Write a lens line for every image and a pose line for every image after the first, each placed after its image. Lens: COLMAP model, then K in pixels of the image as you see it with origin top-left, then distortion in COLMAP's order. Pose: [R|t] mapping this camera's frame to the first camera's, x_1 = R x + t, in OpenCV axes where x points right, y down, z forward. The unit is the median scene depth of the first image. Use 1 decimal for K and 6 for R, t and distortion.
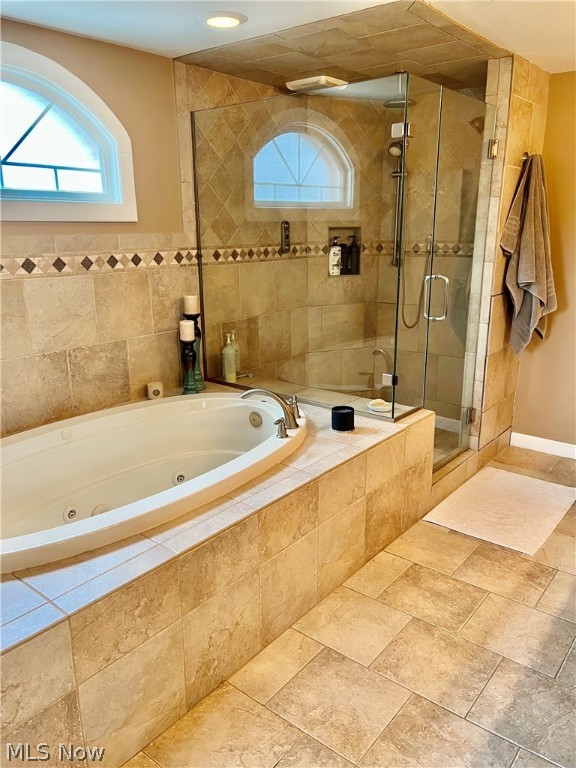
lens RADIAL K [[580.8, 0, 285.3], [0, 580.8, 384.6], [0, 0, 1]] dist [0.049766, -0.071366]
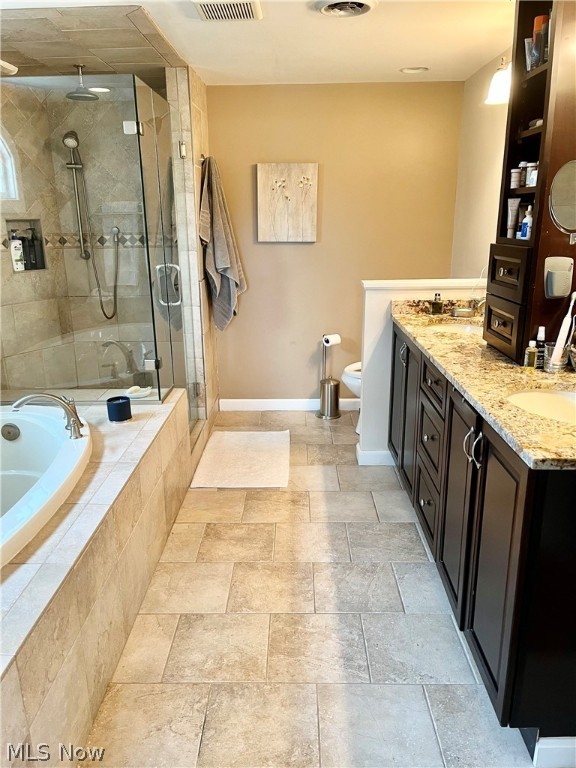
lens RADIAL K [[580.8, 0, 288.7], [0, 580.8, 382.6], [0, 0, 1]] dist [0.049766, -0.071366]
pose [[0.788167, -0.171264, 0.591152, -0.257460], [0.164913, 0.984148, 0.065246, -0.004647], [-0.592956, 0.046064, 0.803917, 0.003317]]
